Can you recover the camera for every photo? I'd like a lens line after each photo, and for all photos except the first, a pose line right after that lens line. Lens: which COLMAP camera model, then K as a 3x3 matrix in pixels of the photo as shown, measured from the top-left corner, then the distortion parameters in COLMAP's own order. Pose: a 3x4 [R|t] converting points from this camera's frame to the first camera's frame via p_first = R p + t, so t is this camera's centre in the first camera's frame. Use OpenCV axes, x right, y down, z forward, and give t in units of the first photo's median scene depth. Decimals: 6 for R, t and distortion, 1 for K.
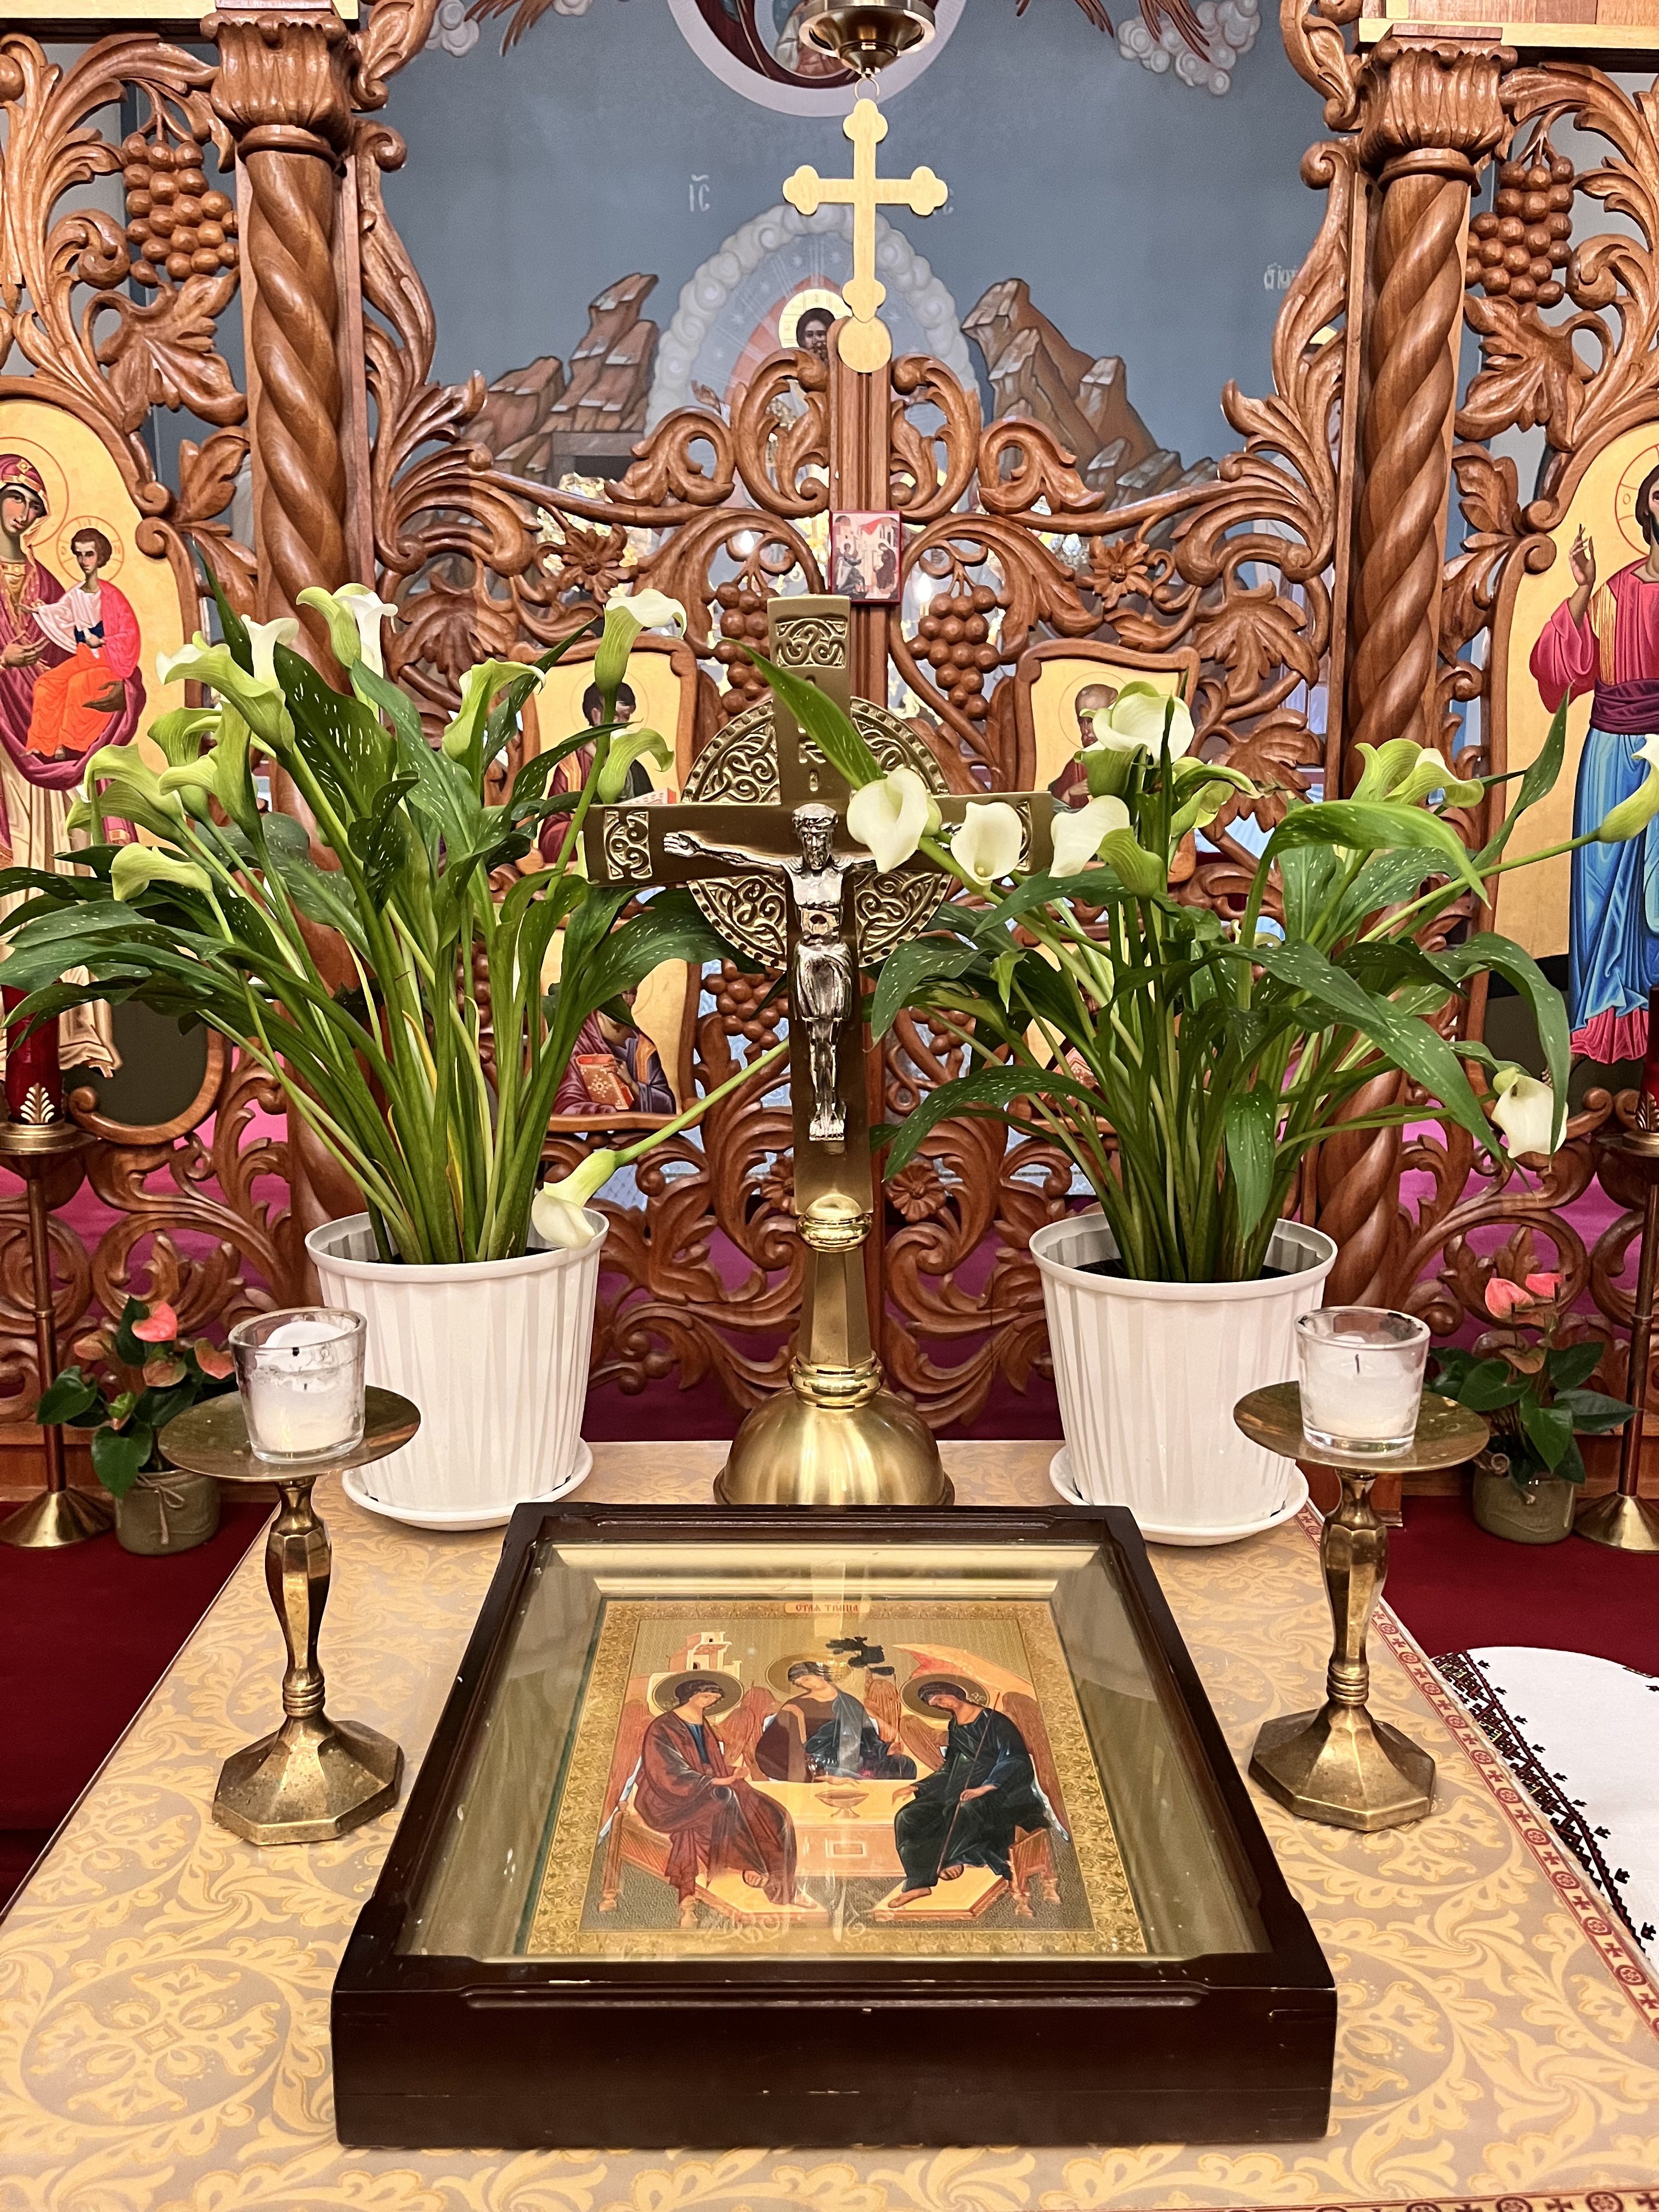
lens RADIAL K [[1700.9, 0, 843.1], [0, 1700.9, 1094.4], [0, 0, 1]] dist [0.060530, -0.073017]
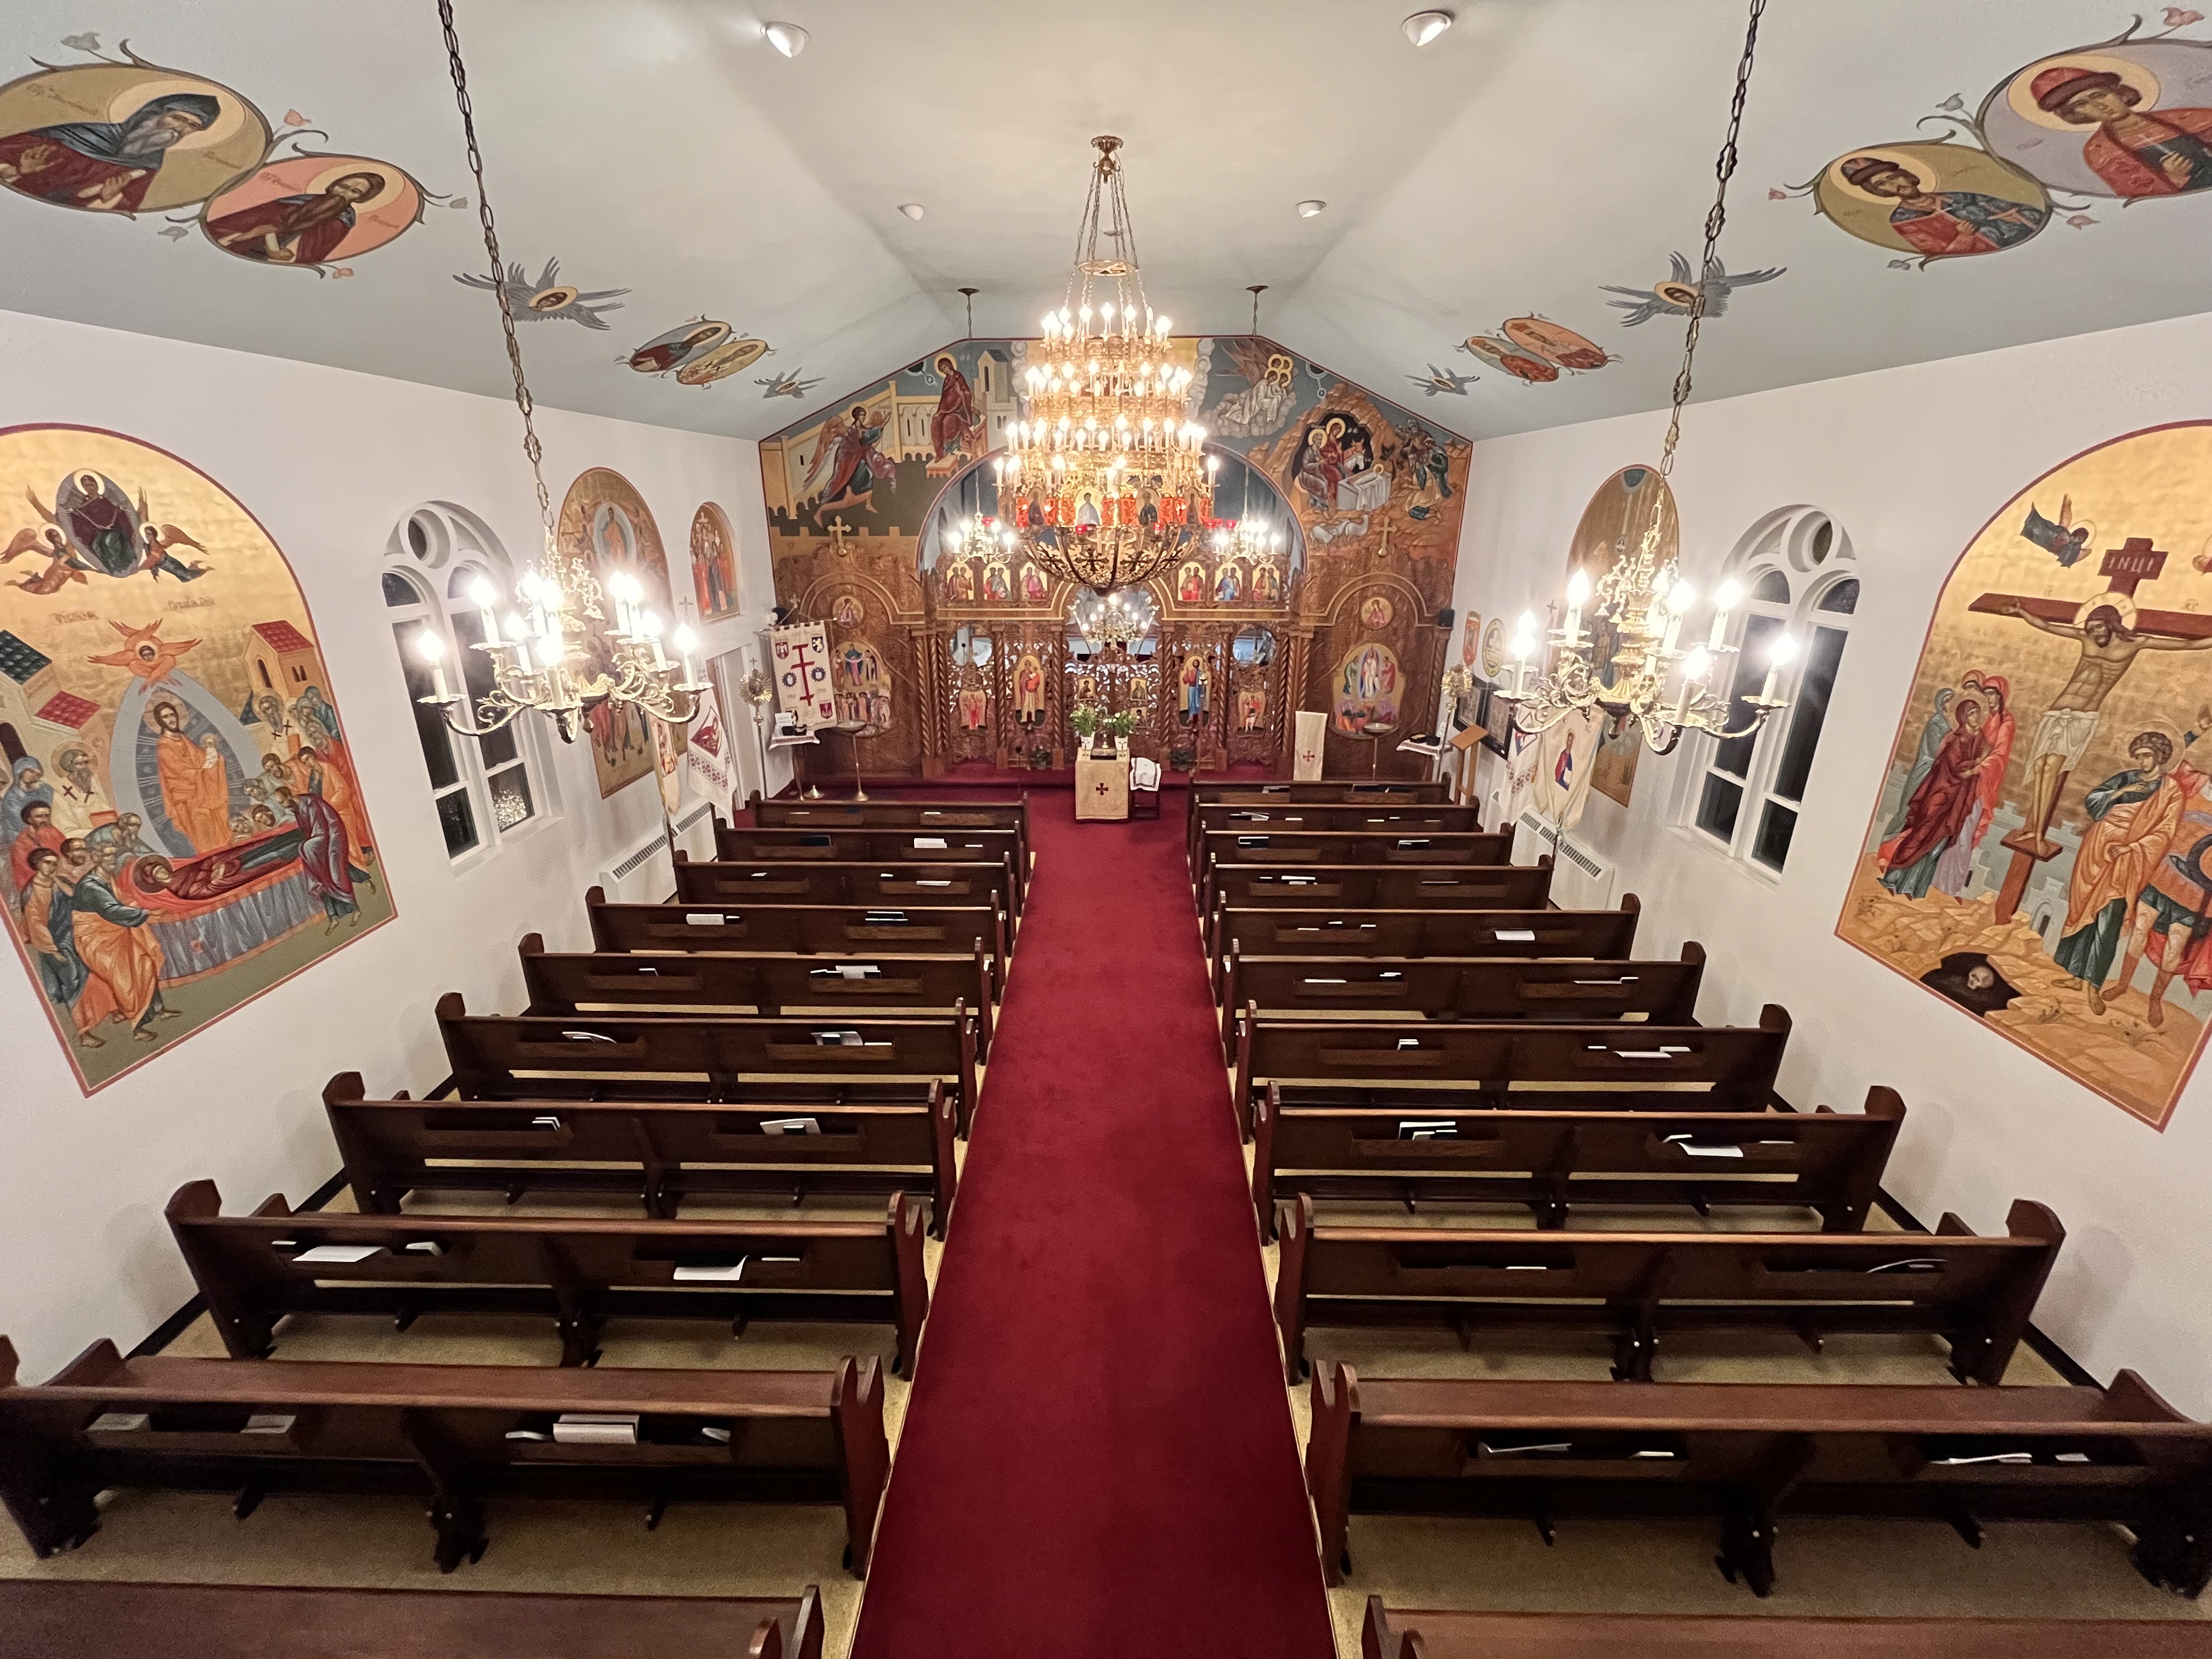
lens RADIAL K [[890.7, 0, 1104.7], [0, 890.7, 831.8], [0, 0, 1]] dist [-0.000787, -0.000009]
pose [[0.998802, 0.012483, -0.047315, 0.441406], [-0.004714, 0.986965, 0.160869, -0.435935], [0.048707, -0.160453, 0.985841, -8.473837]]
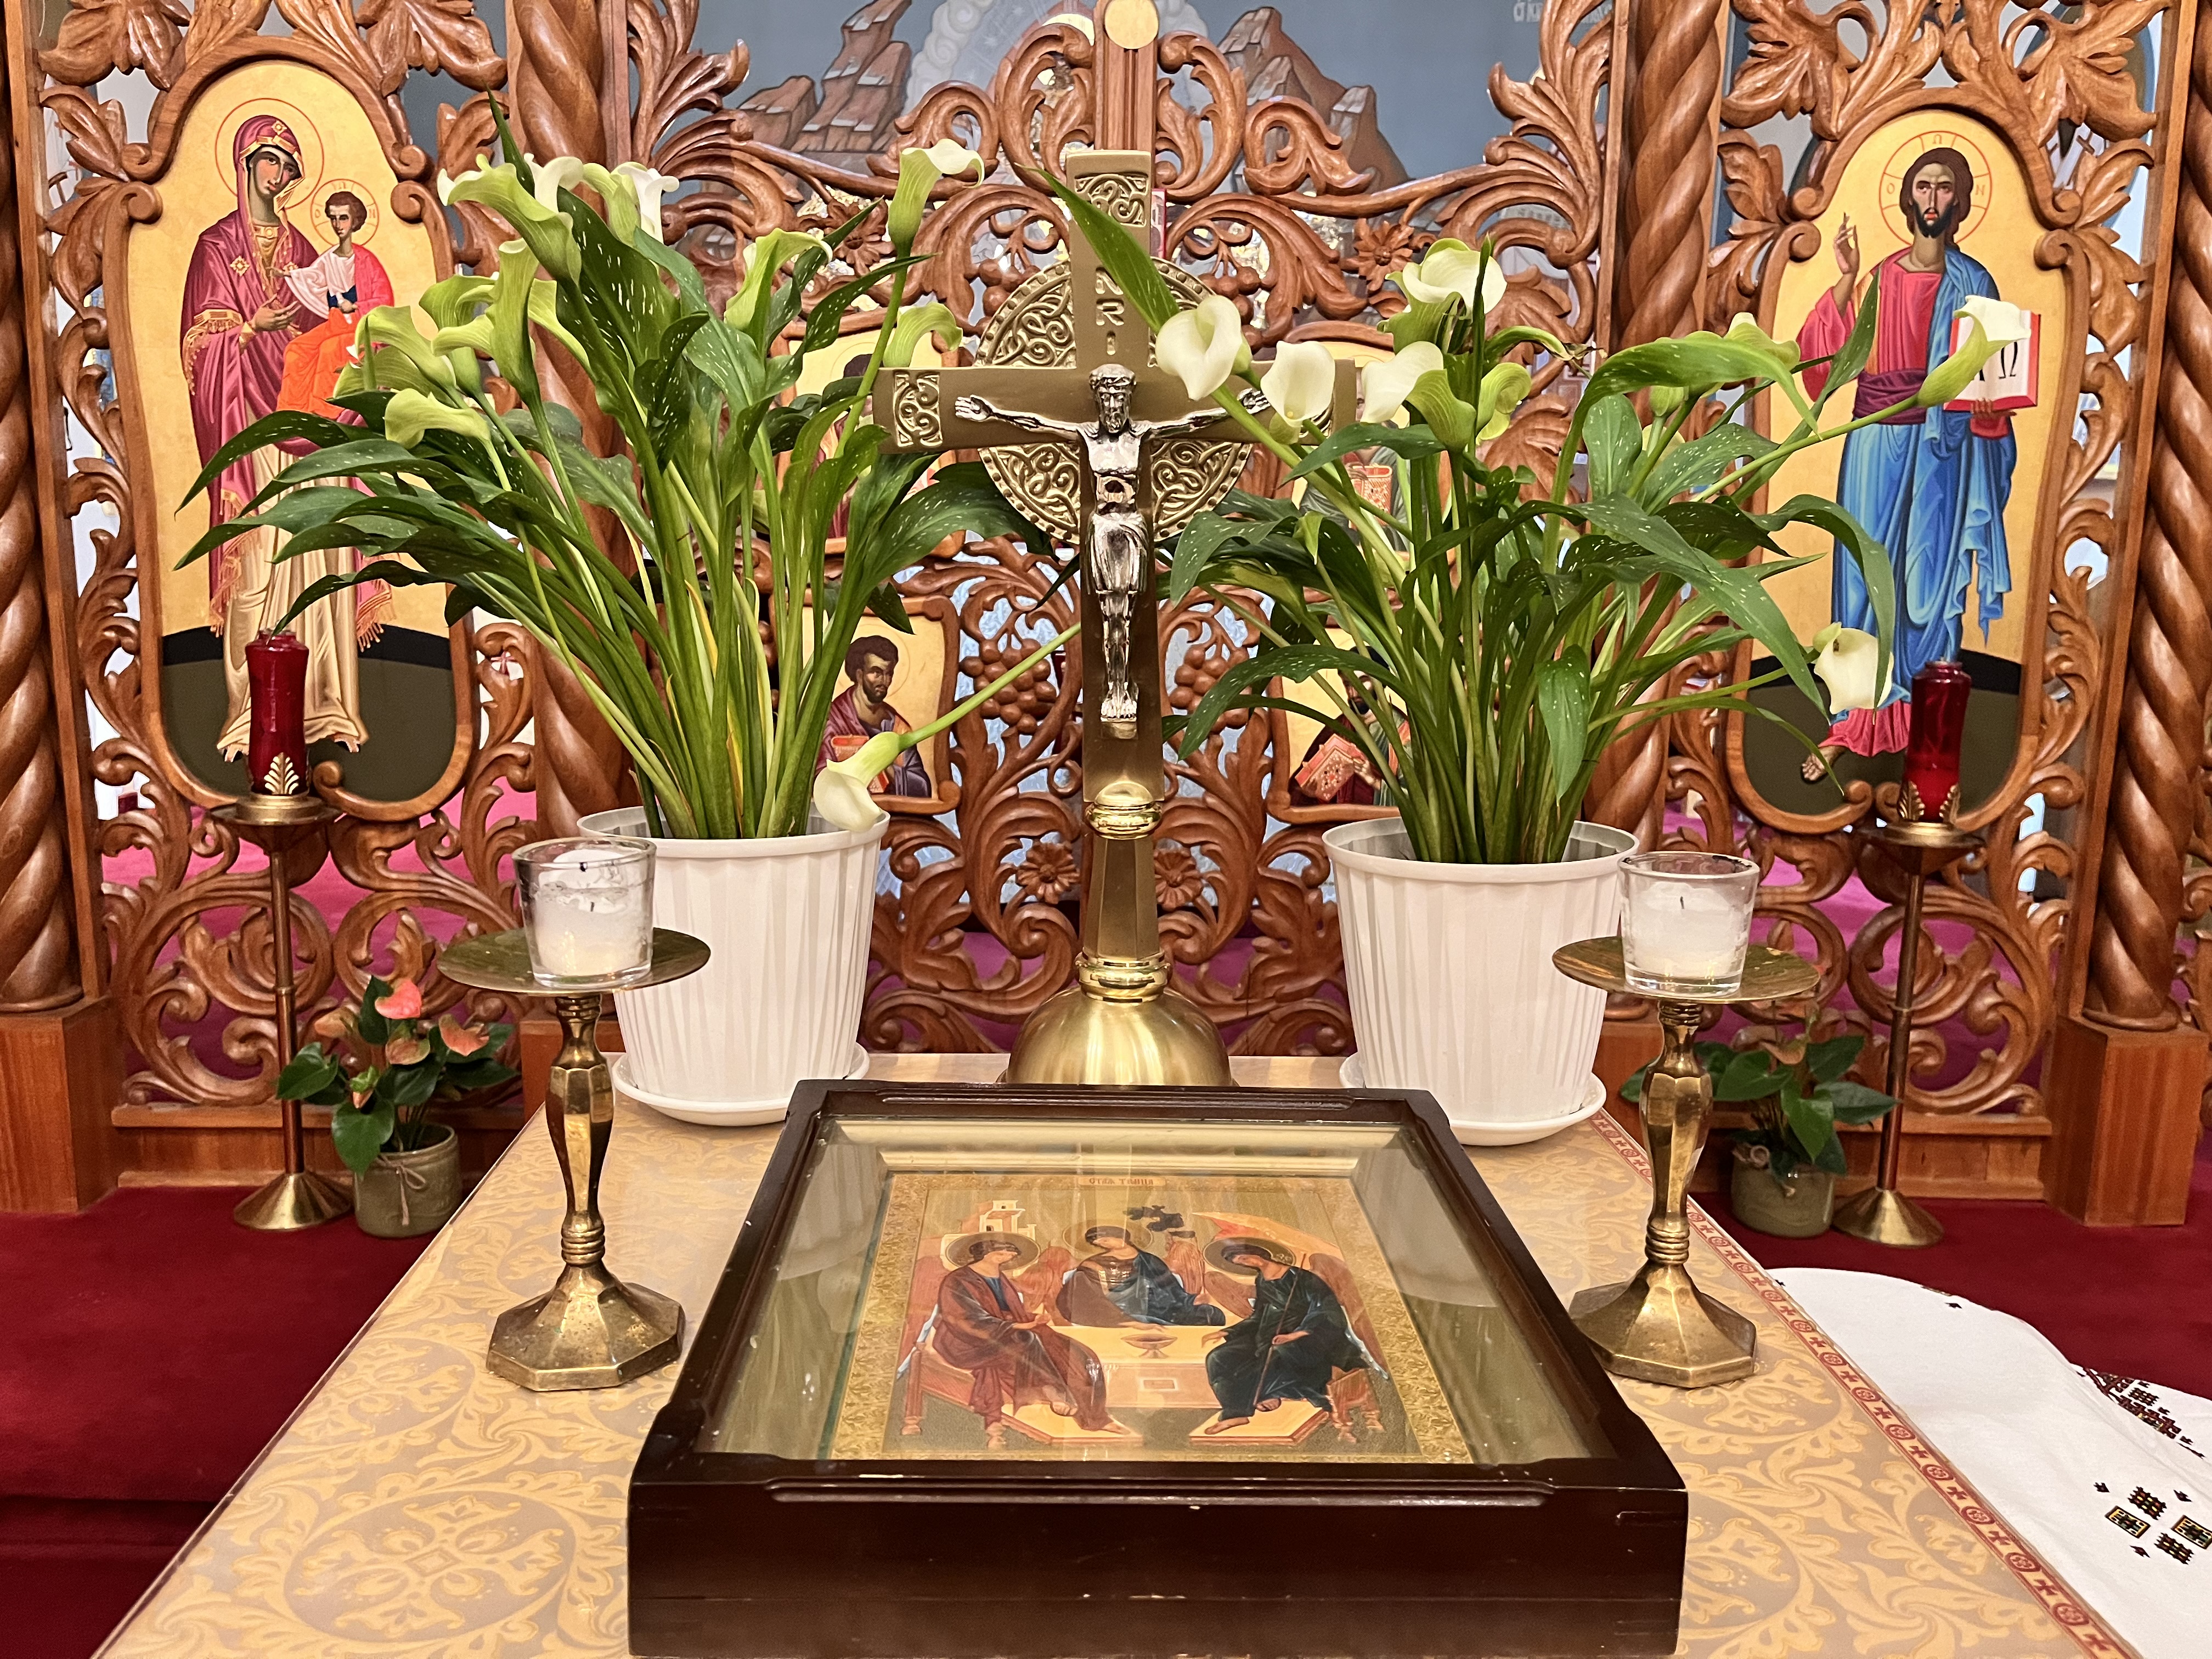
lens RADIAL K [[1700.9, 0, 1108.3], [0, 1700.9, 813.7], [0, 0, 1]] dist [0.060530, -0.073017]
pose [[0.999830, 0.009877, 0.015542, -0.024054], [-0.009649, 0.999846, -0.014660, 0.075490], [-0.015684, 0.014508, 0.999772, 0.023327]]
